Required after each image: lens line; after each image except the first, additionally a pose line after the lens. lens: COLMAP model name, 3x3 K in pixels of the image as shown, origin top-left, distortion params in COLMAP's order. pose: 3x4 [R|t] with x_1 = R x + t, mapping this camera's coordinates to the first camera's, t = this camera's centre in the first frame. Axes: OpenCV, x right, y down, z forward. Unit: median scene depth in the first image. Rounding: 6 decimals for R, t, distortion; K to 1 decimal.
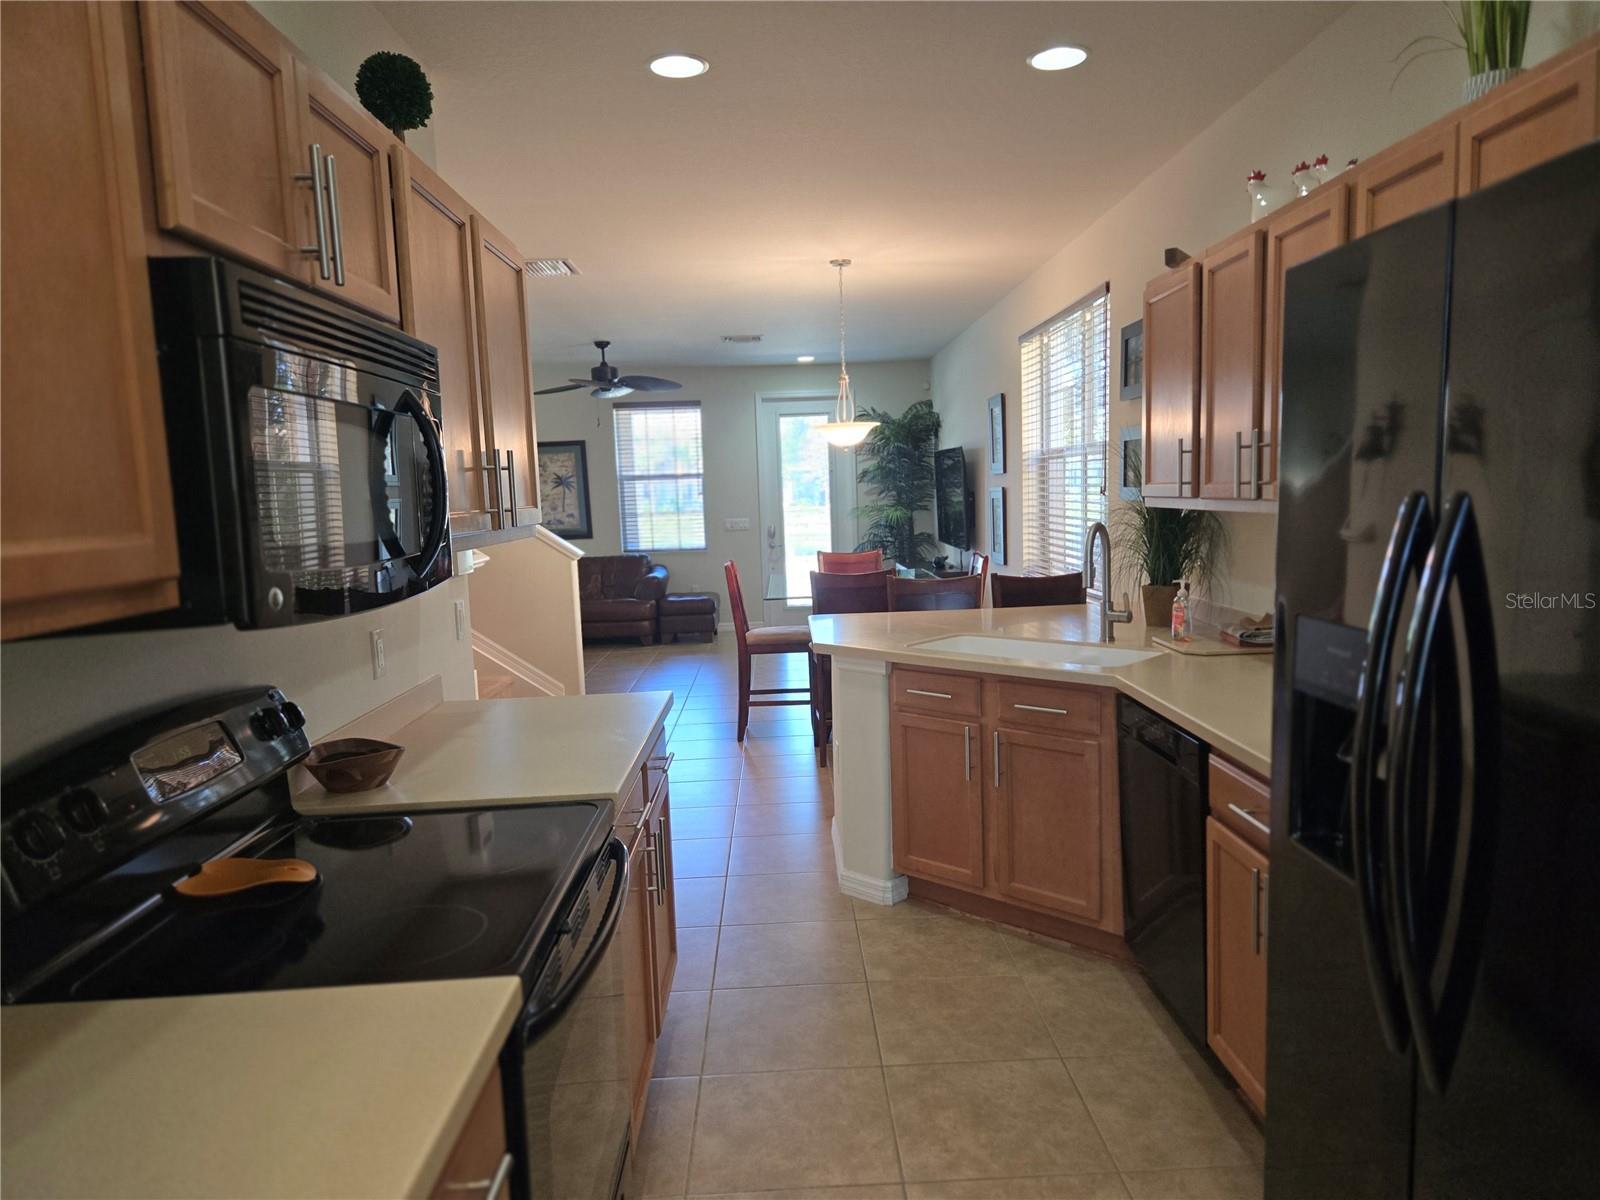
lens RADIAL K [[1074.2, 0, 802.1], [0, 1074.2, 605.8], [0, 0, 1]] dist [0.037493, -0.034243]
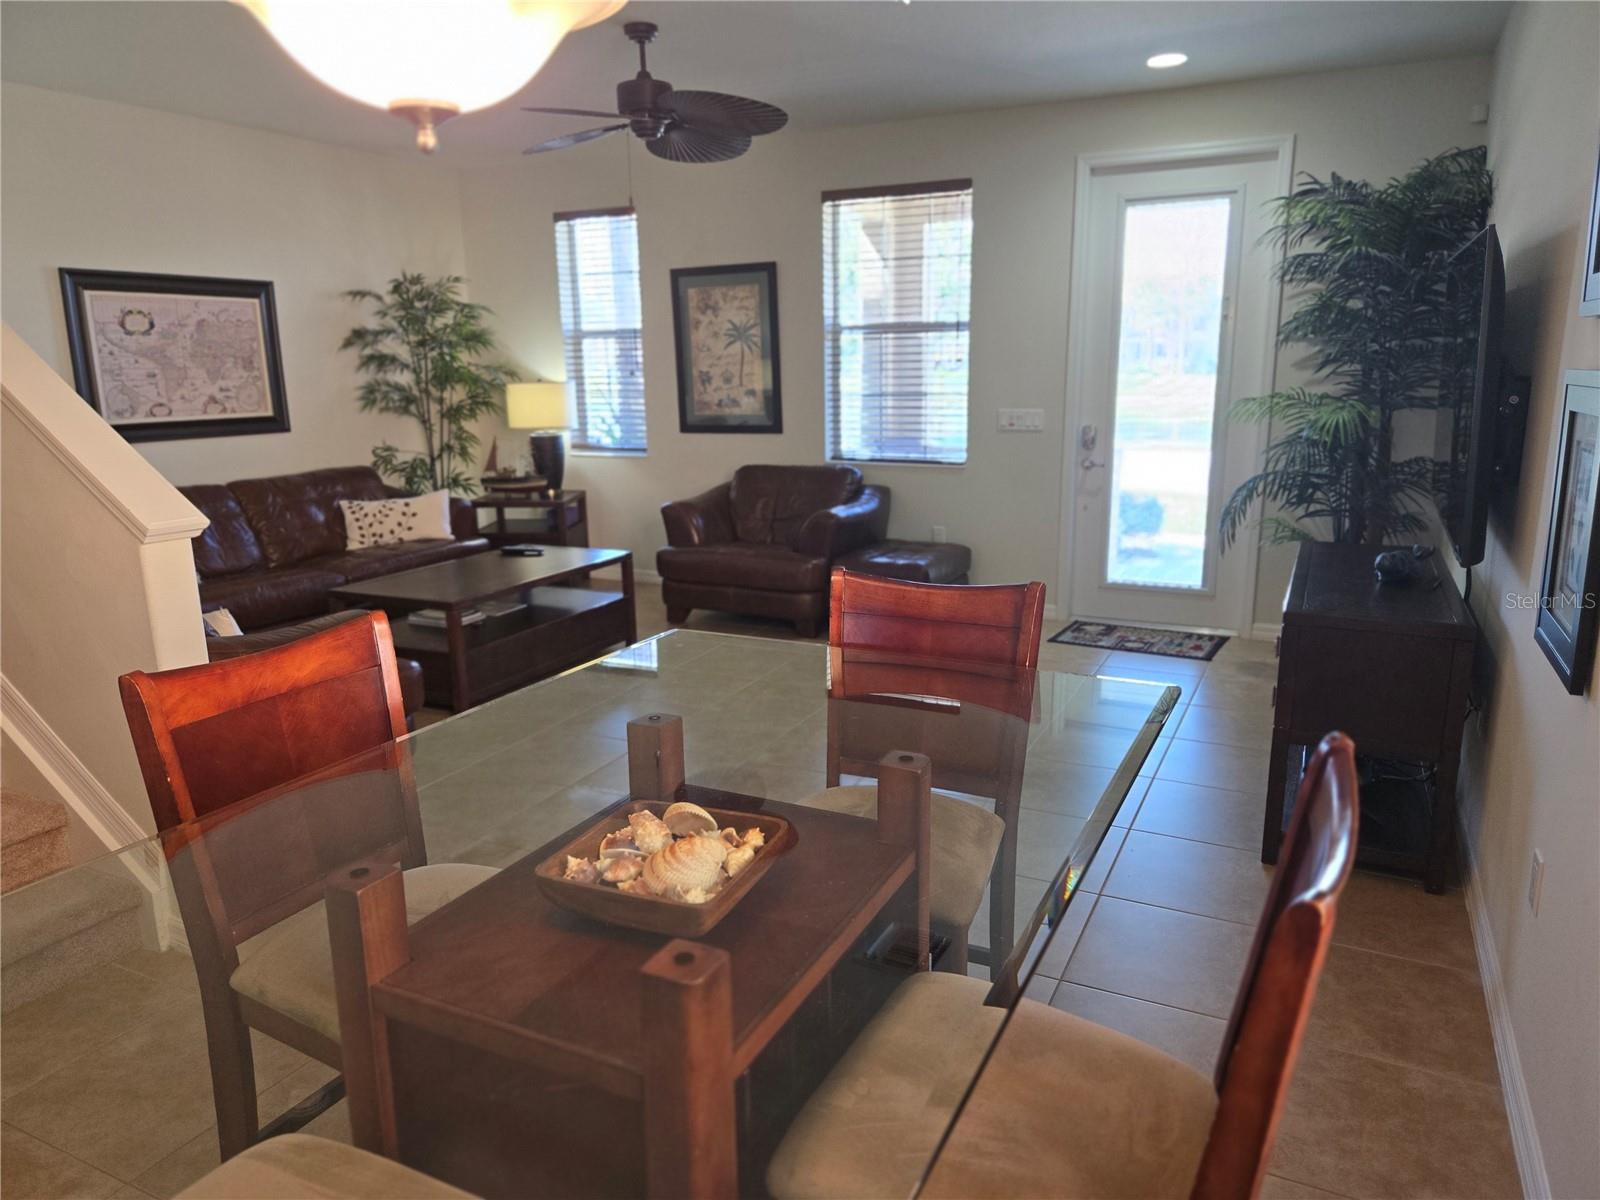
lens RADIAL K [[1074.2, 0, 800.5], [0, 1074.2, 602.0], [0, 0, 1]] dist [0.037493, -0.034243]
pose [[0.883420, 0.124427, -0.451760, 0.102681], [-0.066515, 0.987636, 0.141952, -0.059661], [0.463837, -0.095355, 0.880774, 0.509902]]
